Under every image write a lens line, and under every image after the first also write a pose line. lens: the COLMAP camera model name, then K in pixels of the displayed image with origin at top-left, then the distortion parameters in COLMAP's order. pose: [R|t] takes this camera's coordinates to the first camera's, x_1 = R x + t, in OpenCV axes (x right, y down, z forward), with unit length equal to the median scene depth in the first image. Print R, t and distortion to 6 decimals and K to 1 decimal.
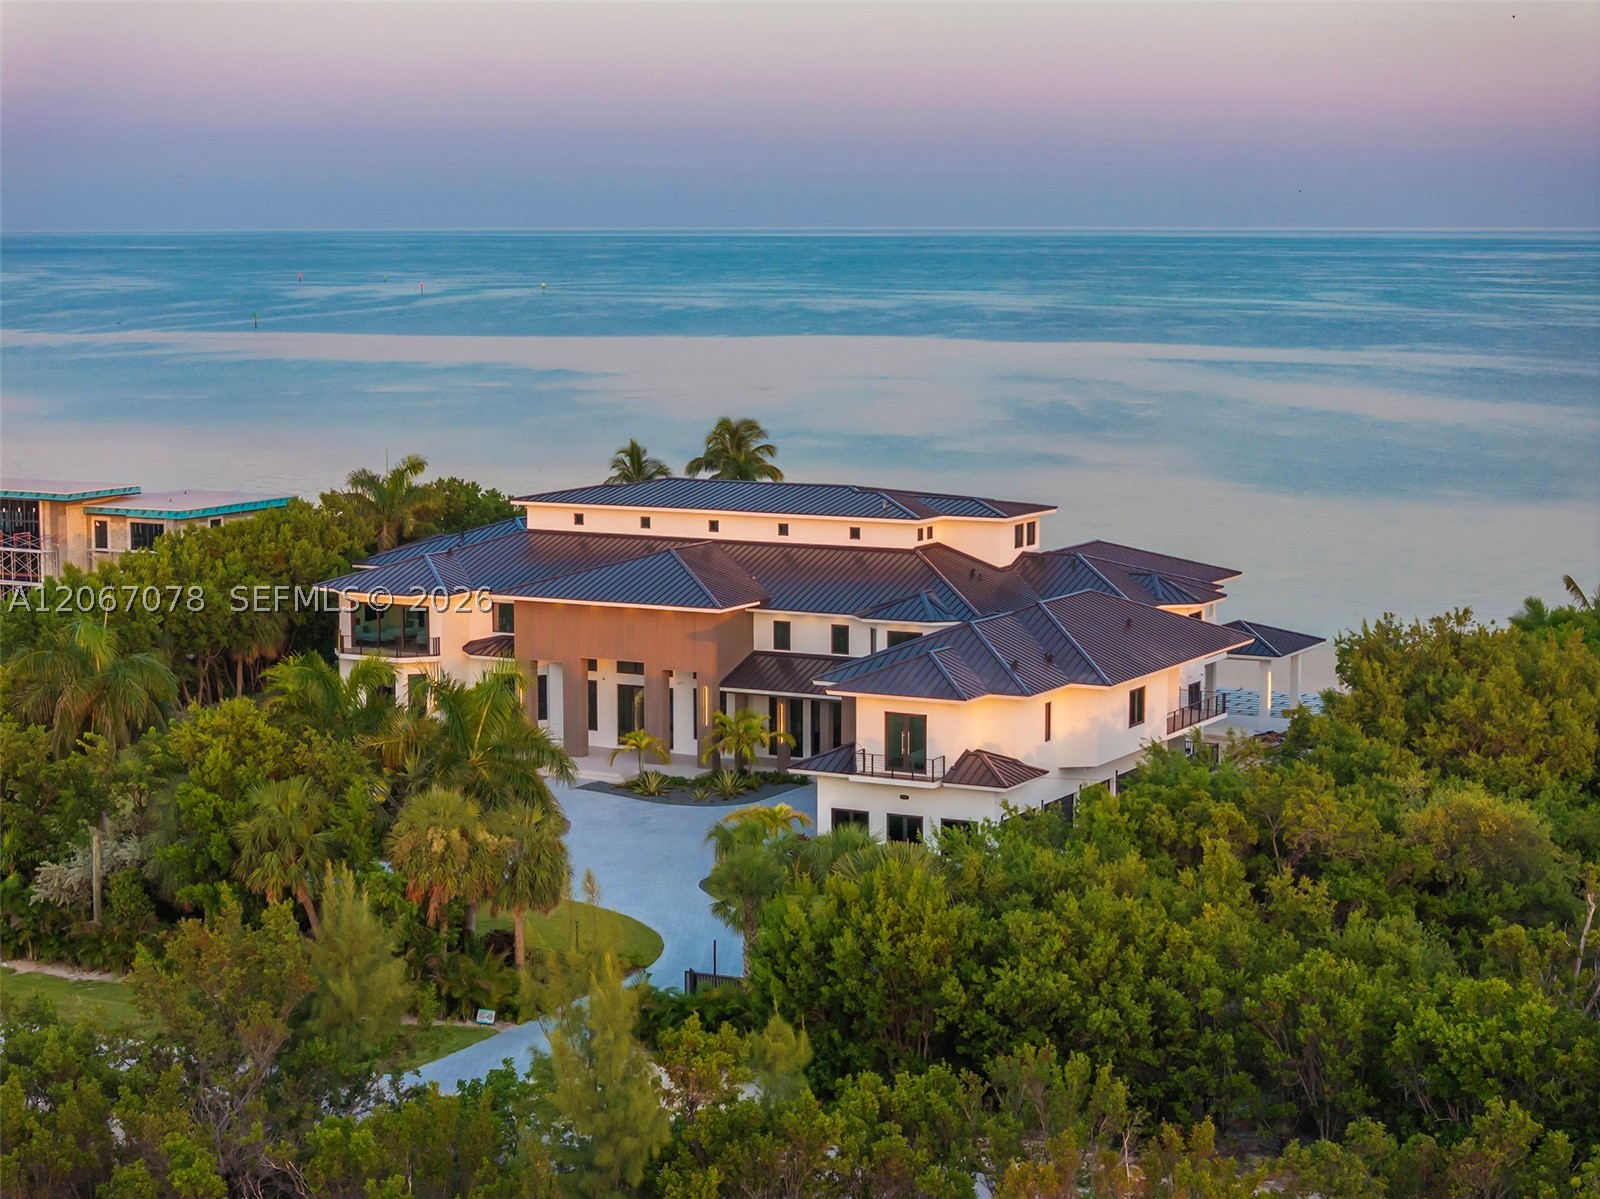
lens RADIAL K [[3171.6, 0, 800.0], [0, 3171.6, 599.5], [0, 0, 1]] dist [-0.096660, 0.248360]
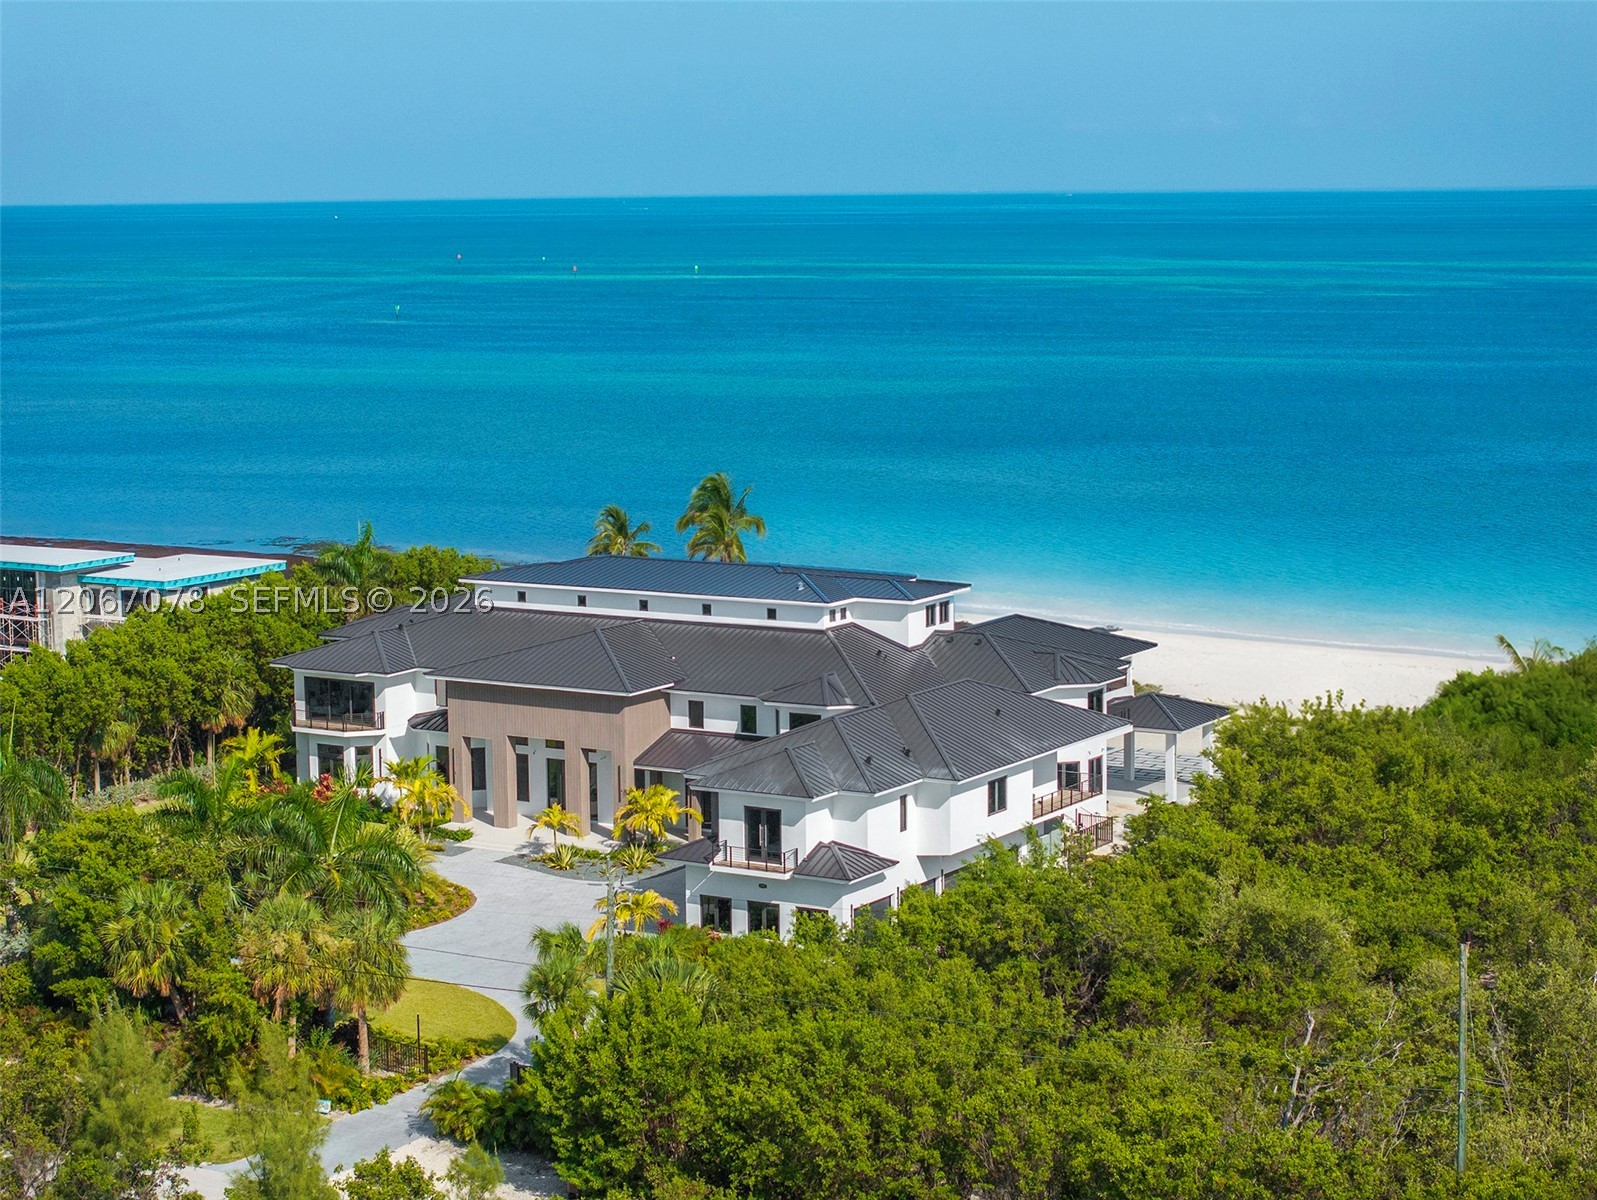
lens RADIAL K [[3199.9, 0, 798.5], [0, 3199.9, 600.0], [0, 0, 1]] dist [-0.089442, 0.029507]
pose [[0.998210, -0.002829, -0.059738, 0.093161], [0.003453, 0.999941, 0.010345, -0.037963], [0.059705, -0.010532, 0.998160, -0.058710]]
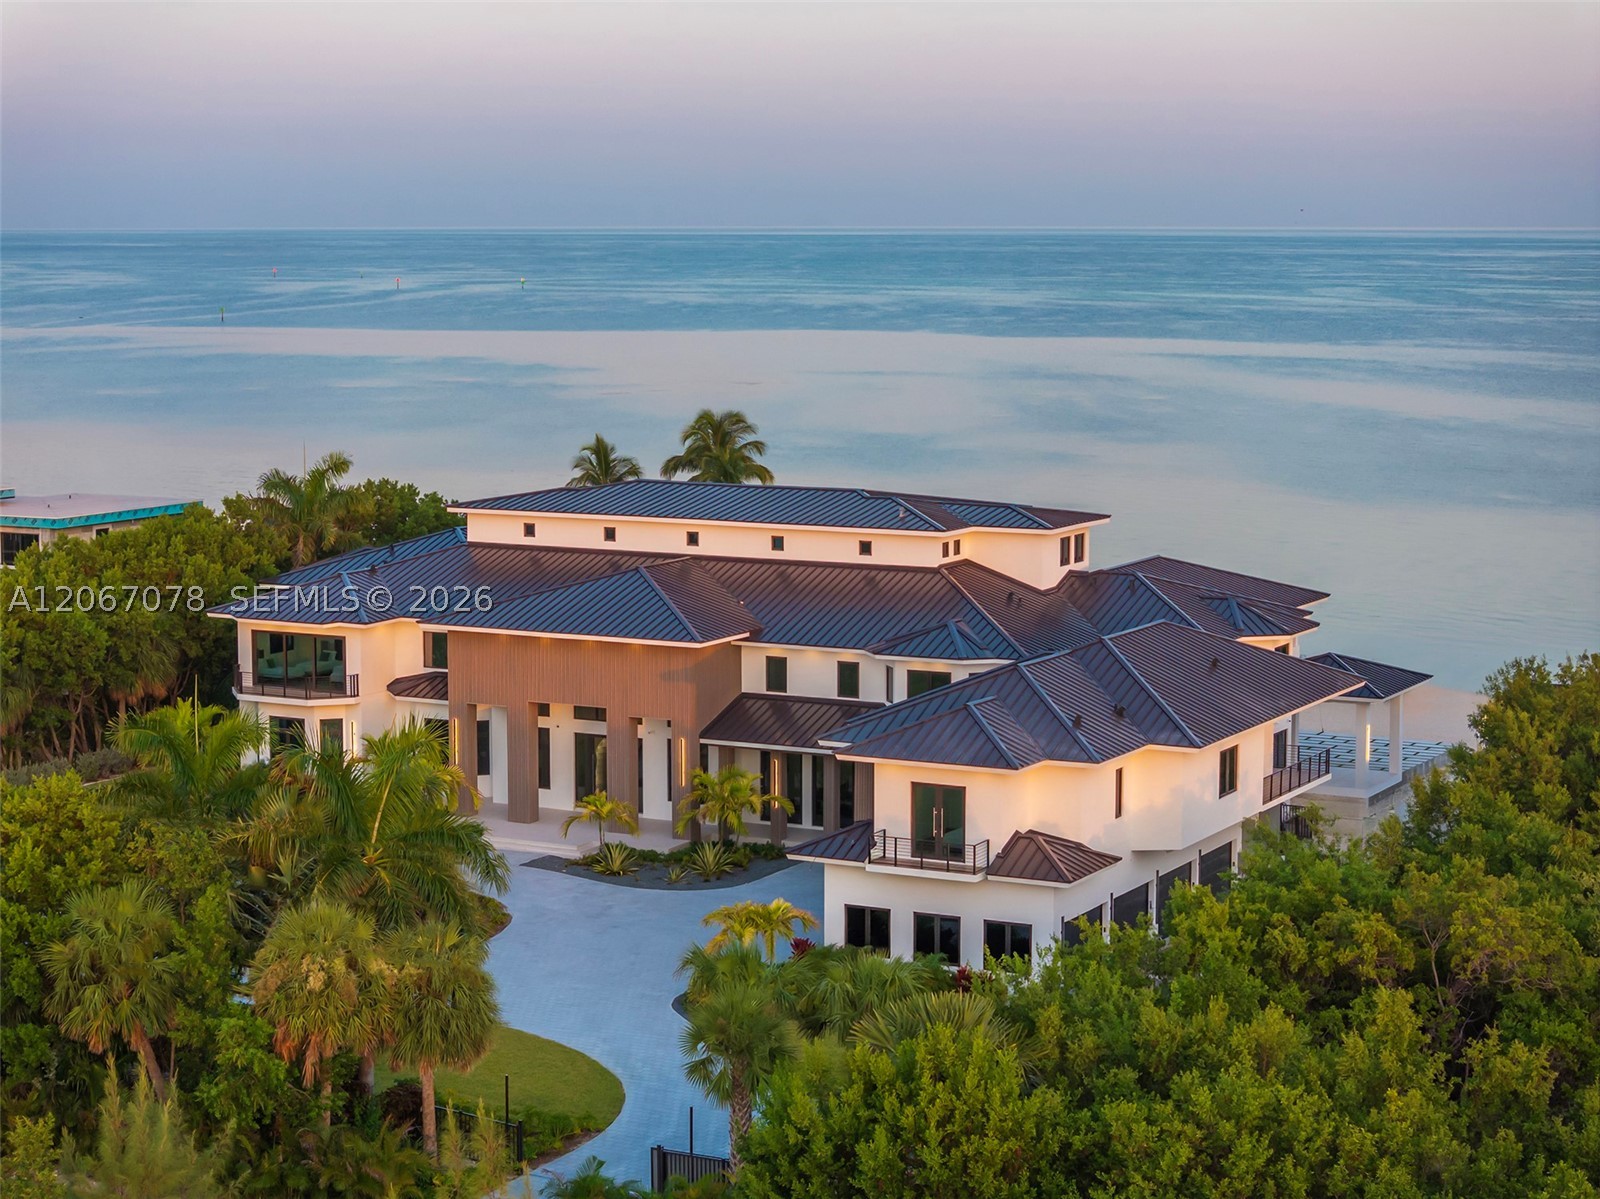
lens RADIAL K [[3171.6, 0, 800.0], [0, 3171.6, 599.5], [0, 0, 1]] dist [-0.096660, 0.248360]
pose [[0.999987, 0.000537, 0.005165, -0.003912], [-0.000538, 1.000000, 0.000094, -0.008004], [-0.005165, -0.000097, 0.999987, 0.190163]]
